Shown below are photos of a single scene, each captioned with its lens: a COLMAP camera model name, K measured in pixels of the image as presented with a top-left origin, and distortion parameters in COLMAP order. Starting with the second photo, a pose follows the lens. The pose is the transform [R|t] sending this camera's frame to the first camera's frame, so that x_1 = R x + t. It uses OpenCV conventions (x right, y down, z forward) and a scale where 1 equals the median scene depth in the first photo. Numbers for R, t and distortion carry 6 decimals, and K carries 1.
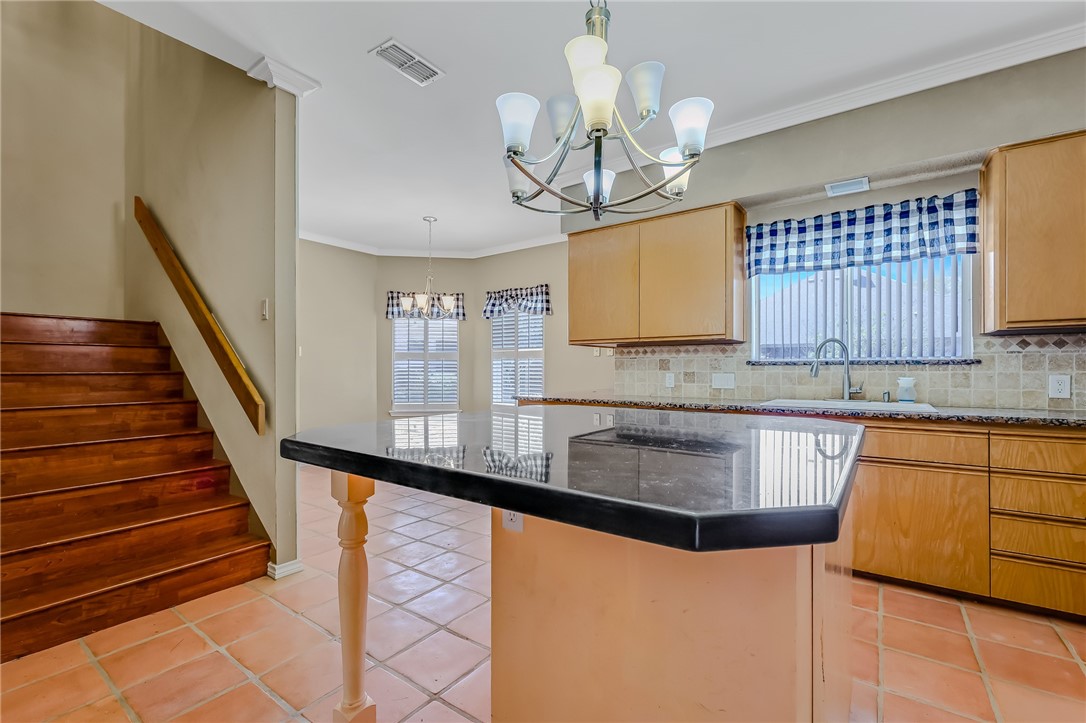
lens RADIAL K [[470.6, 0, 552.2], [0, 470.6, 366.7], [0, 0, 1]] dist [-0.003697, -0.000238]
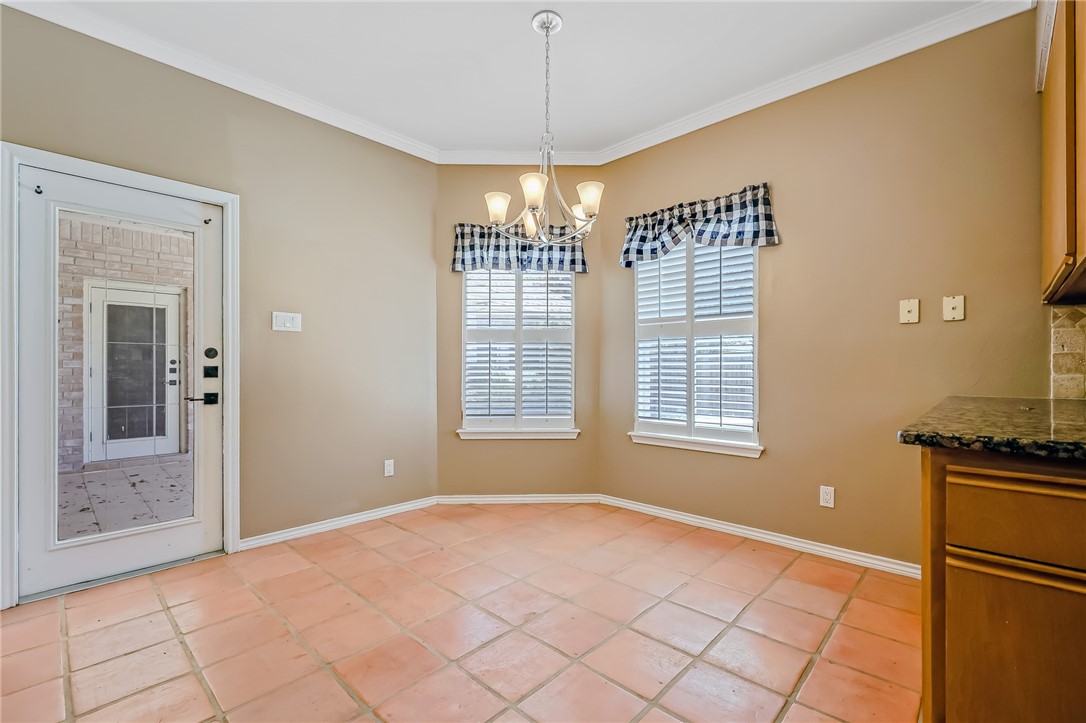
lens RADIAL K [[470.6, 0, 536.9], [0, 470.6, 364.5], [0, 0, 1]] dist [-0.003697, -0.000238]
pose [[0.989938, -0.002860, -0.141473, -0.171639], [0.001467, 0.999949, -0.009949, 0.019334], [0.141494, 0.009641, 0.989892, 0.451093]]
